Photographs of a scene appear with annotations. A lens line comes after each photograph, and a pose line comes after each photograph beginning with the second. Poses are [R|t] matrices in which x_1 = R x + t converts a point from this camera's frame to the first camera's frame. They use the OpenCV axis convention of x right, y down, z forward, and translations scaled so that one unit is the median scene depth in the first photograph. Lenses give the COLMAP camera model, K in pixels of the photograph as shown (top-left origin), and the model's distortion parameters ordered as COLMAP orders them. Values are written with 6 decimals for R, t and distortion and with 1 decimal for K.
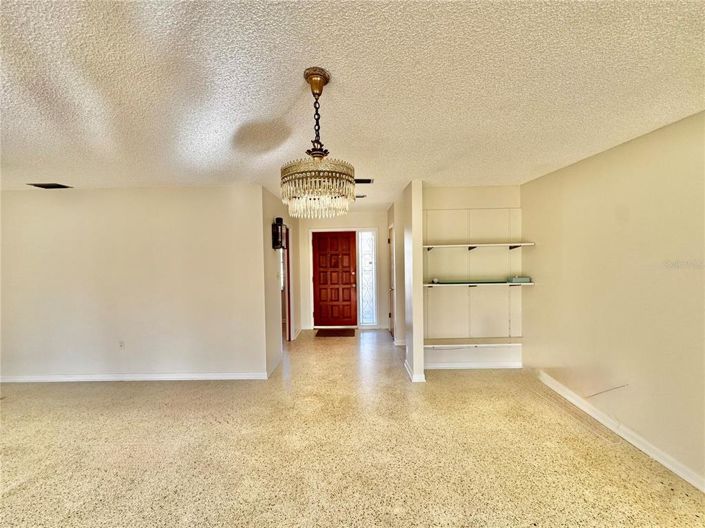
lens RADIAL K [[282.1, 0, 351.6], [0, 282.1, 263.2], [0, 0, 1]] dist [0.000767, -0.000092]
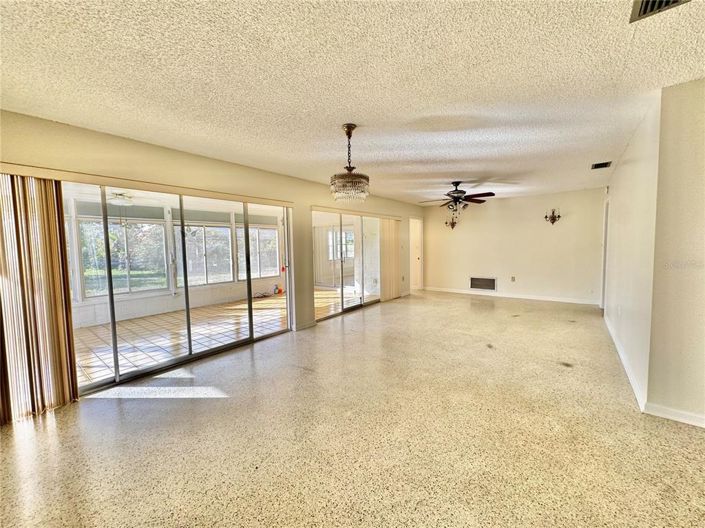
lens RADIAL K [[282.1, 0, 351.6], [0, 282.1, 263.2], [0, 0, 1]] dist [0.000767, -0.000092]
pose [[-0.619130, 0.072114, -0.781970, 1.019726], [0.007163, 0.996252, 0.086204, 0.055559], [0.785256, 0.047770, -0.617326, 1.608137]]
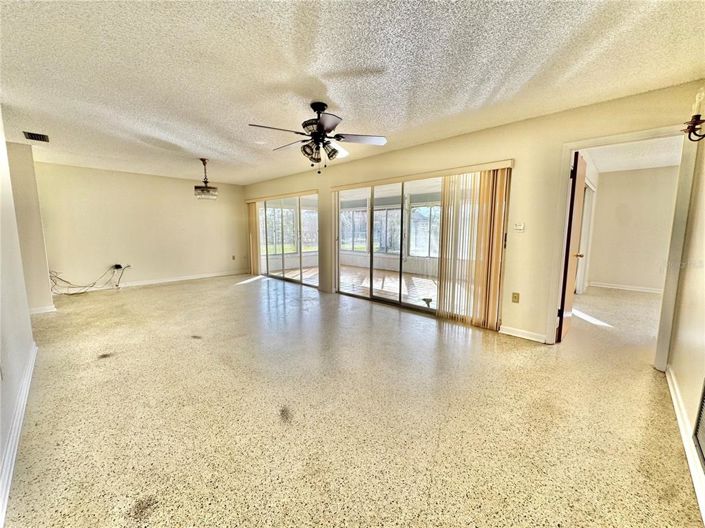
lens RADIAL K [[282.1, 0, 351.6], [0, 282.1, 263.2], [0, 0, 1]] dist [0.000767, -0.000092]
pose [[-0.712767, -0.077512, 0.697105, -2.829953], [0.022095, 0.990900, 0.132771, 0.134783], [-0.701052, 0.110037, -0.704569, 1.688070]]
